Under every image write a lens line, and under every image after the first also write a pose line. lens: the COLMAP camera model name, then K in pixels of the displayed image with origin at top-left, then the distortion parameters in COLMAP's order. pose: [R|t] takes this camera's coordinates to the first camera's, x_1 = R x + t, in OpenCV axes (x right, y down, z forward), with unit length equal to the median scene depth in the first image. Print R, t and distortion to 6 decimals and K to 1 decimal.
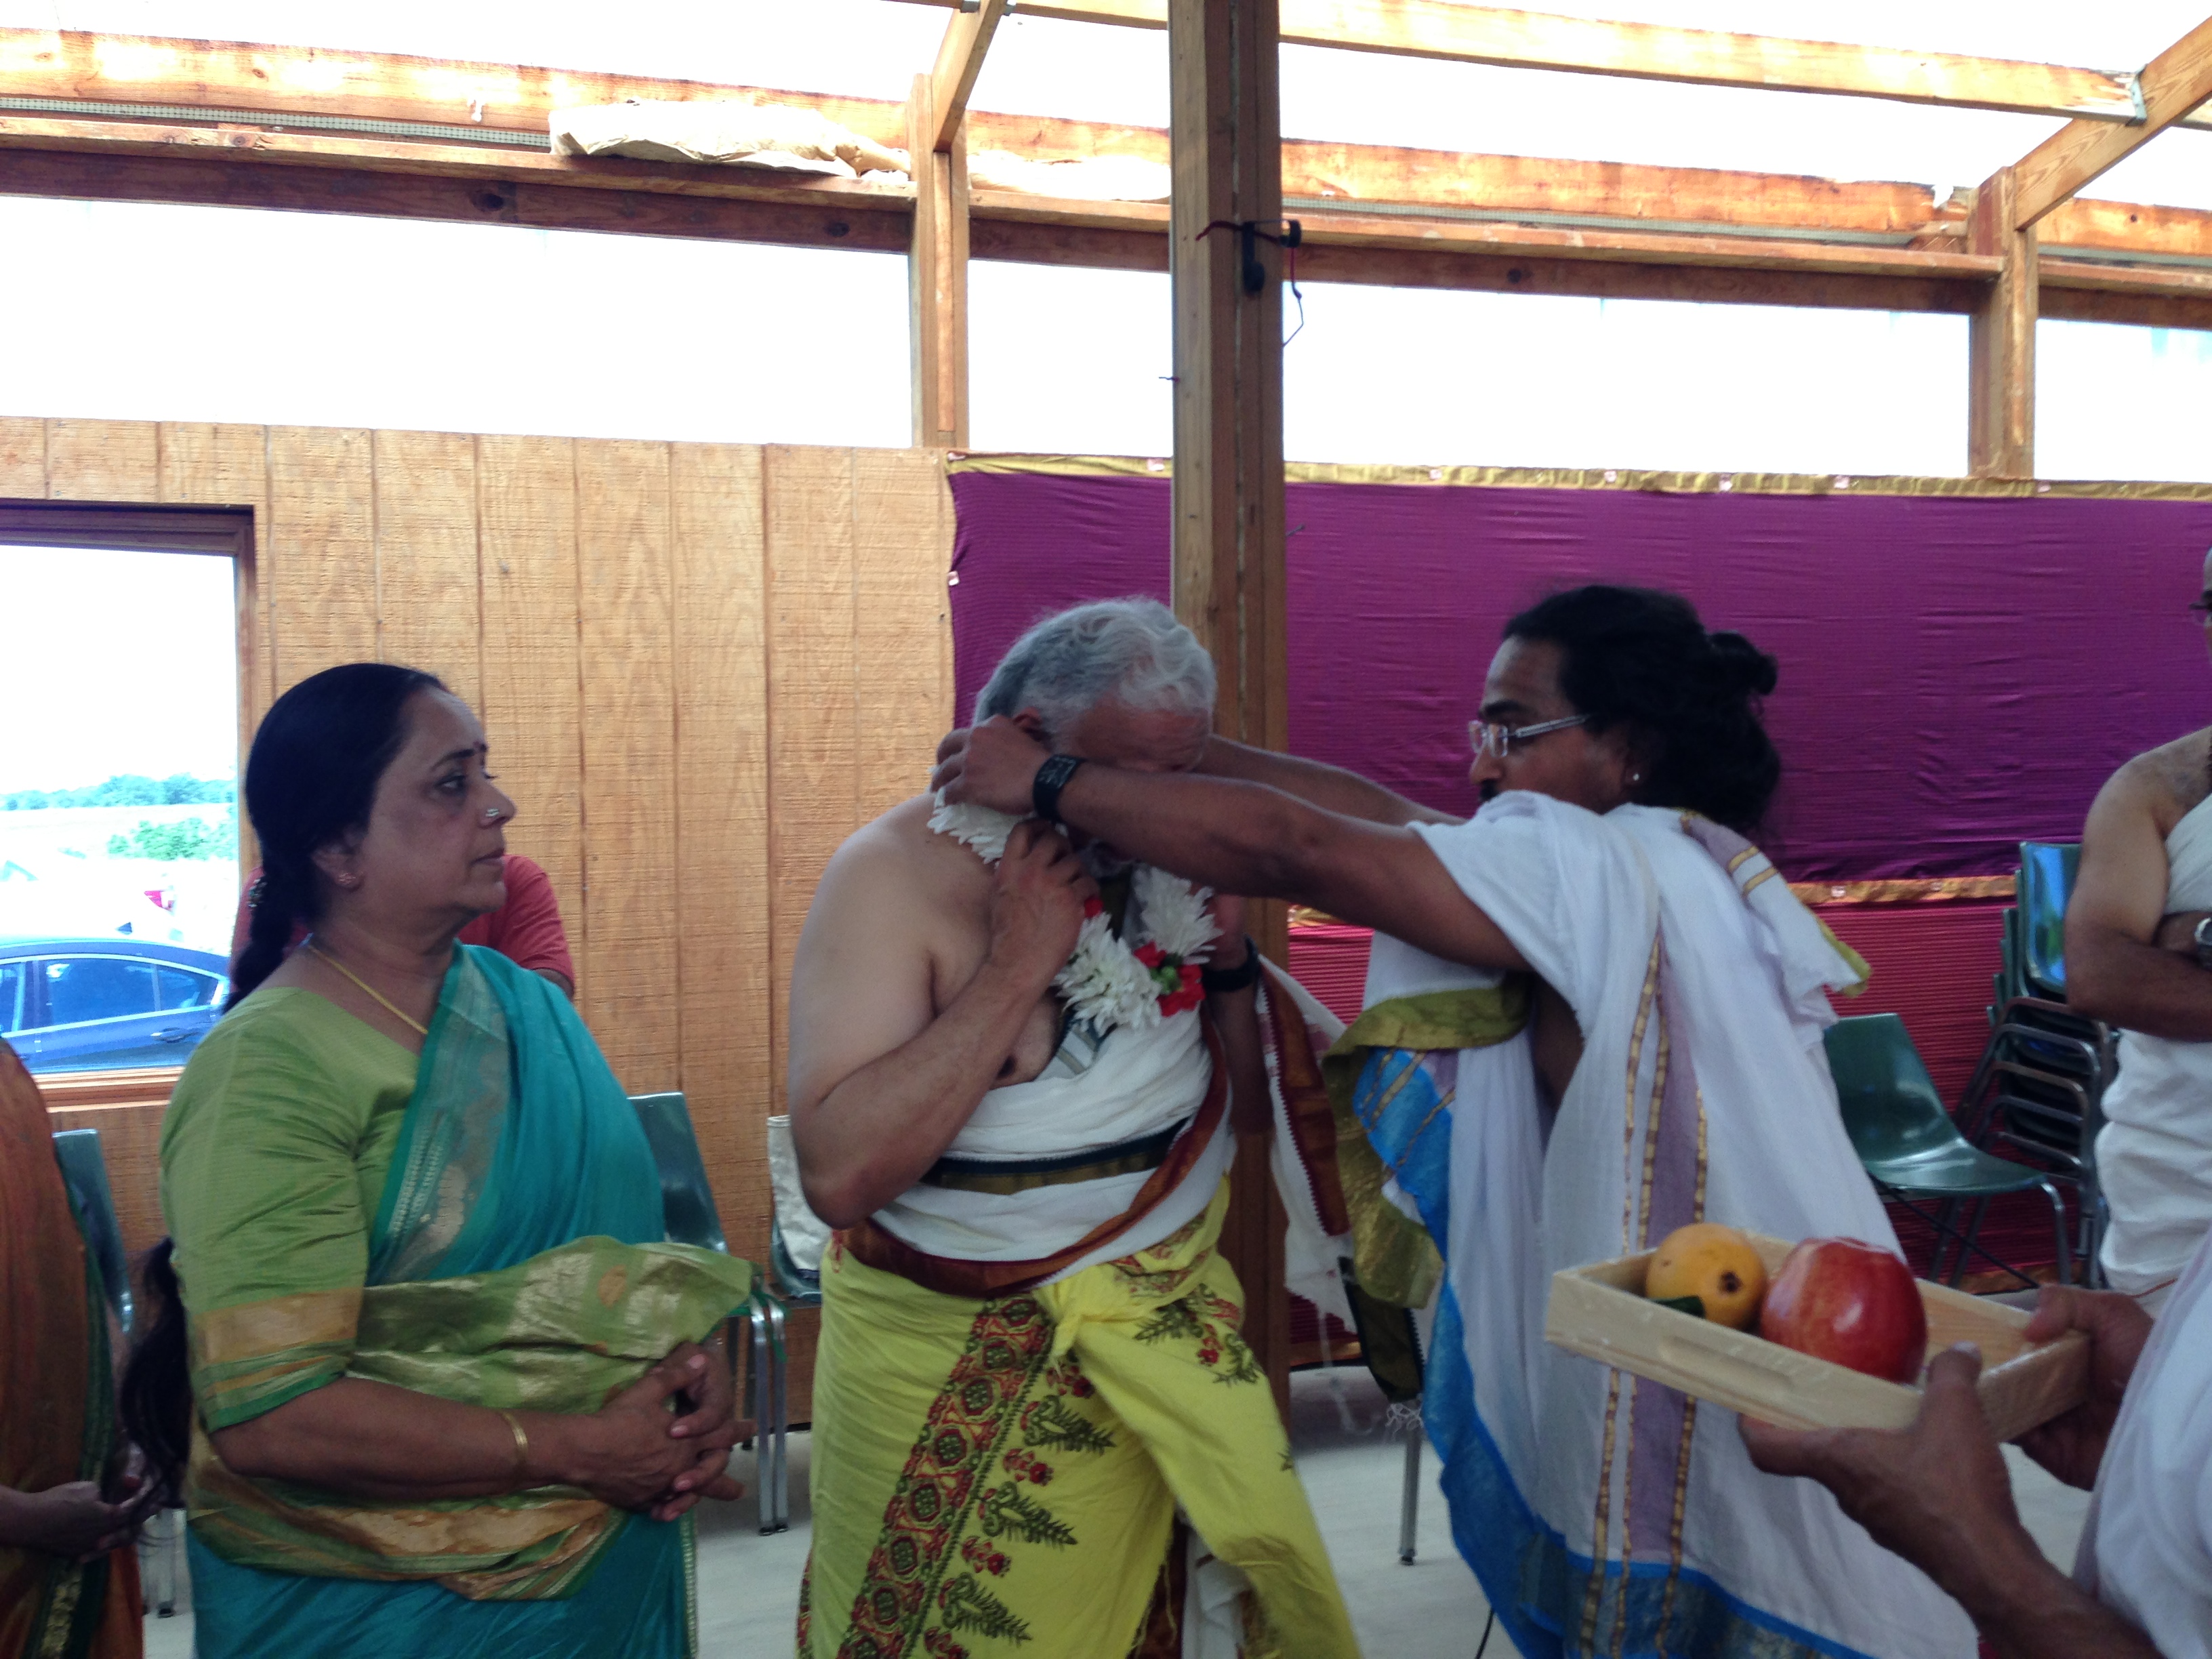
lens RADIAL K [[2093.9, 0, 1072.9], [0, 2093.9, 845.8], [0, 0, 1]] dist [0.084155, 0.000000]
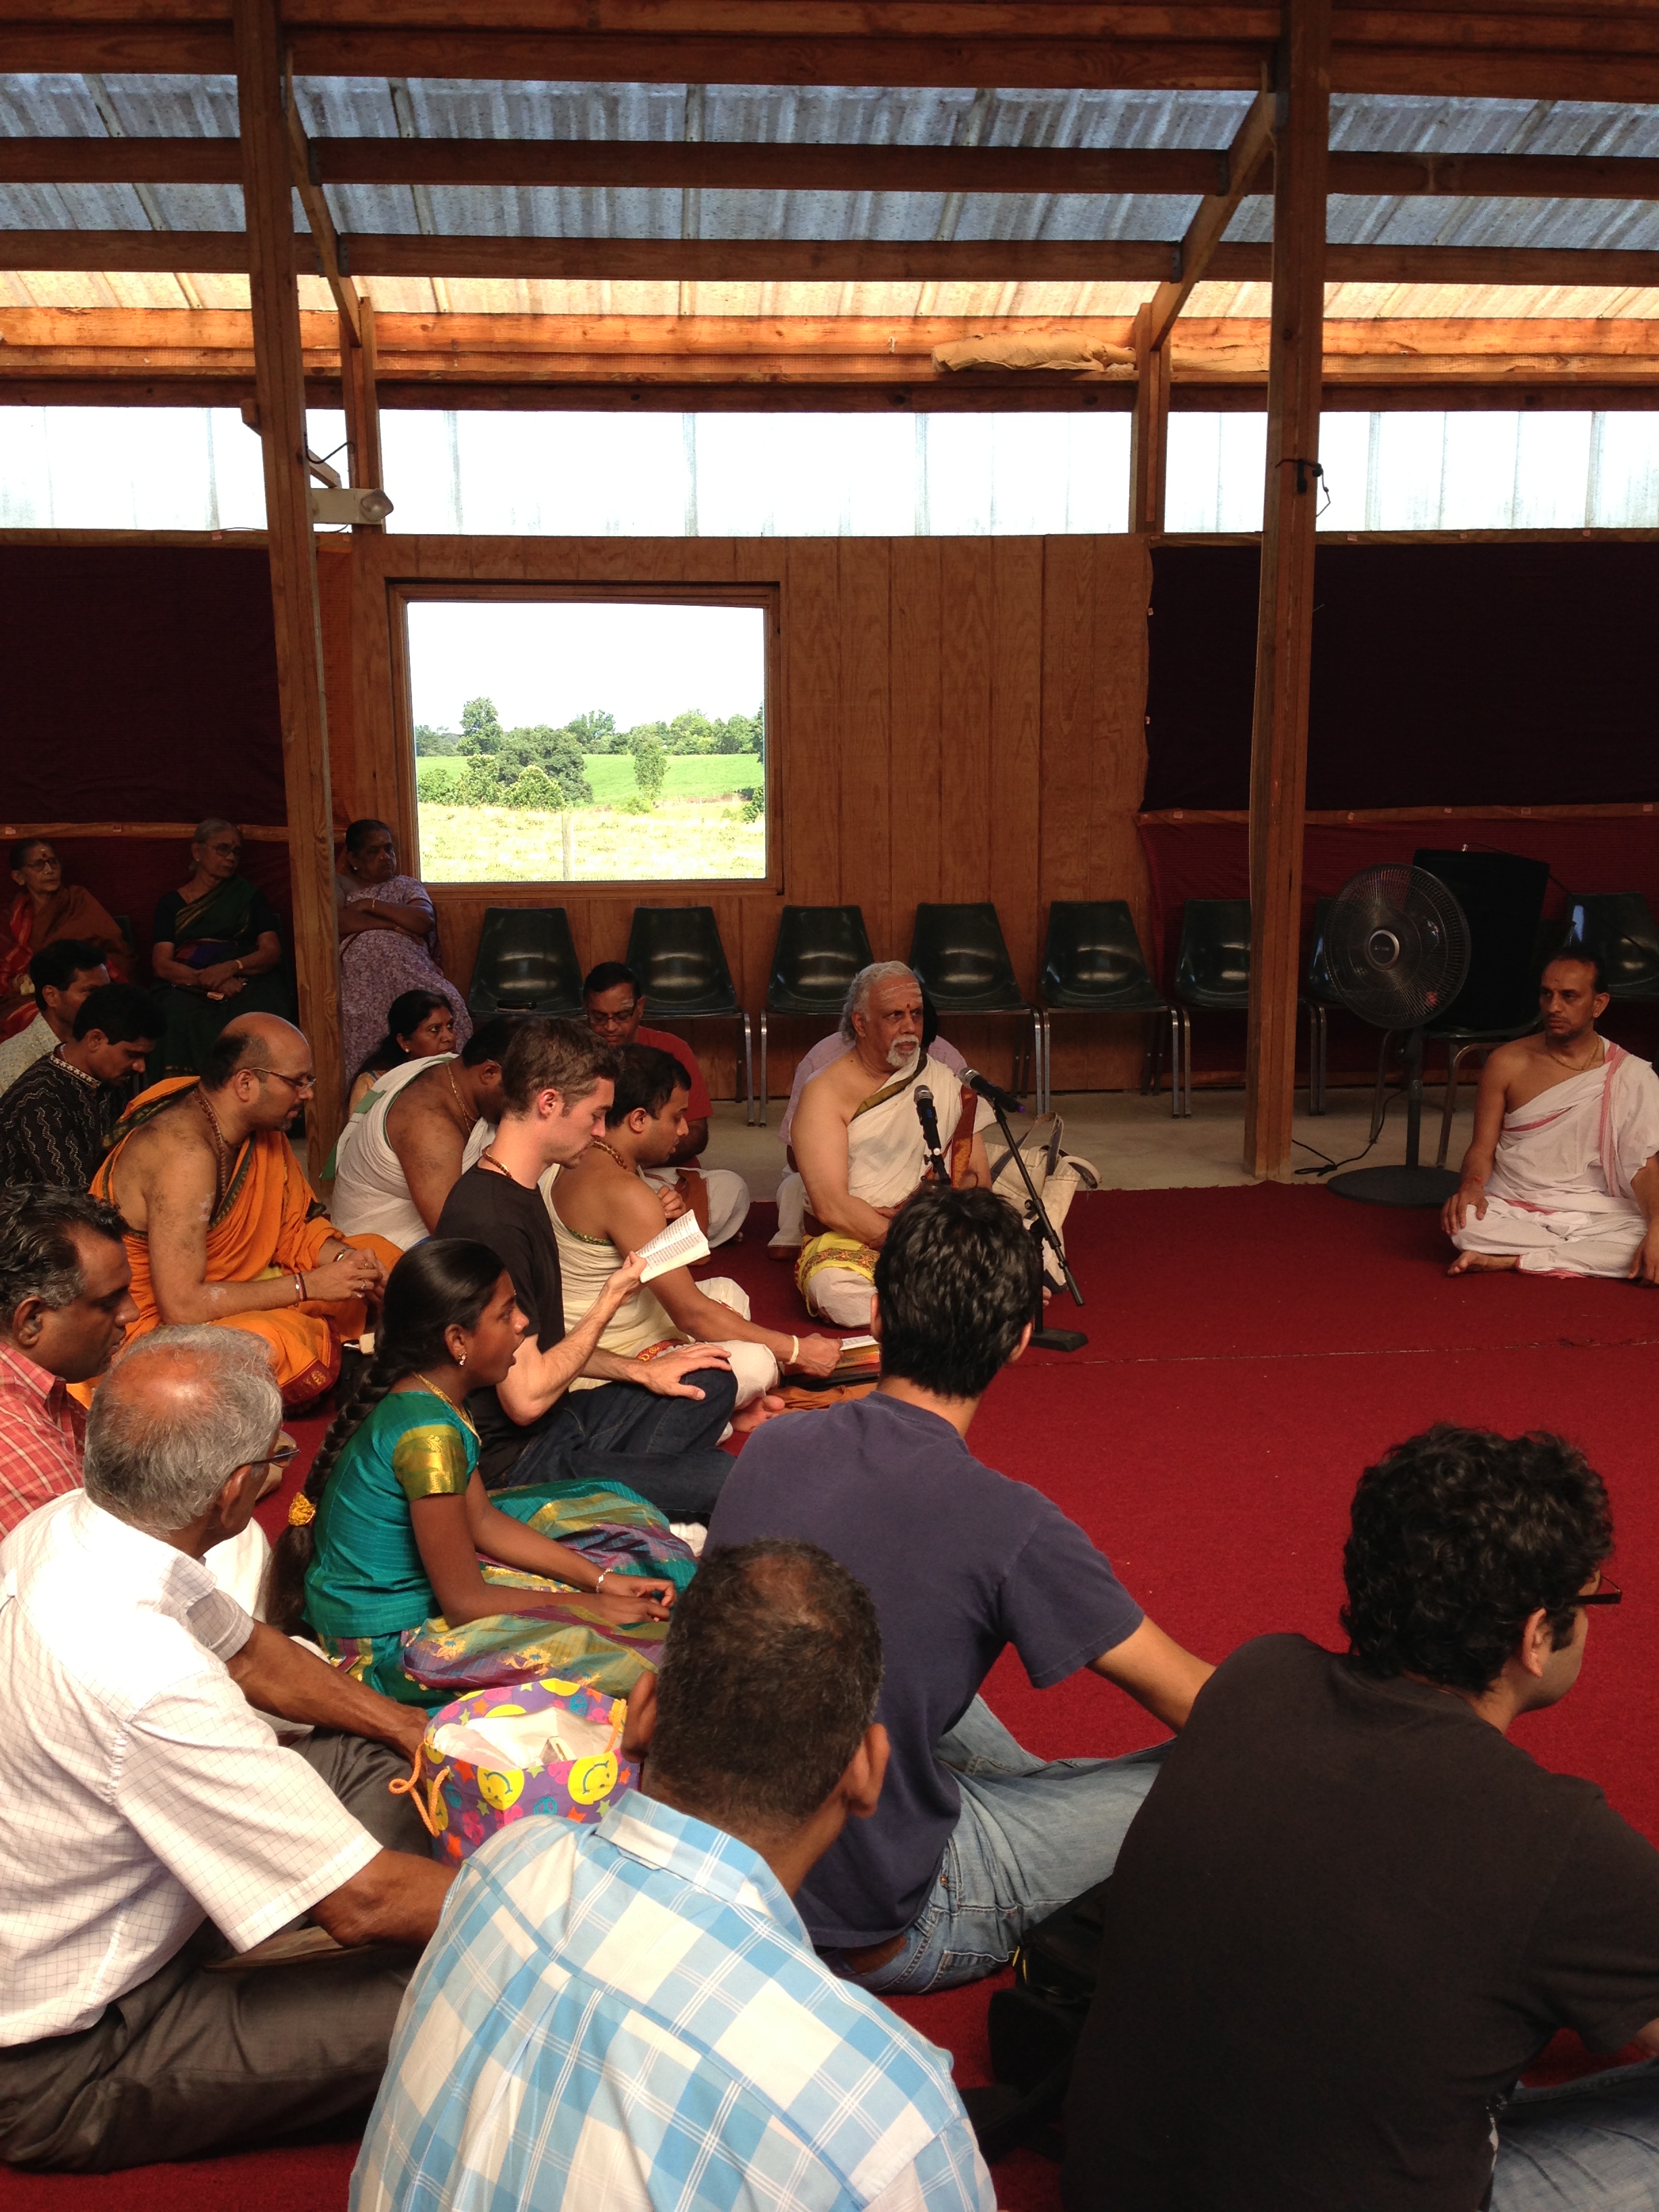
lens RADIAL K [[2093.9, 0, 824.6], [0, 2093.9, 1125.5], [0, 0, 1]] dist [0.084155, 0.000000]
pose [[0.978665, 0.047121, -0.199988, 0.048868], [-0.016326, 0.988103, 0.152926, 0.029179], [0.204815, -0.146398, 0.967791, -0.813555]]
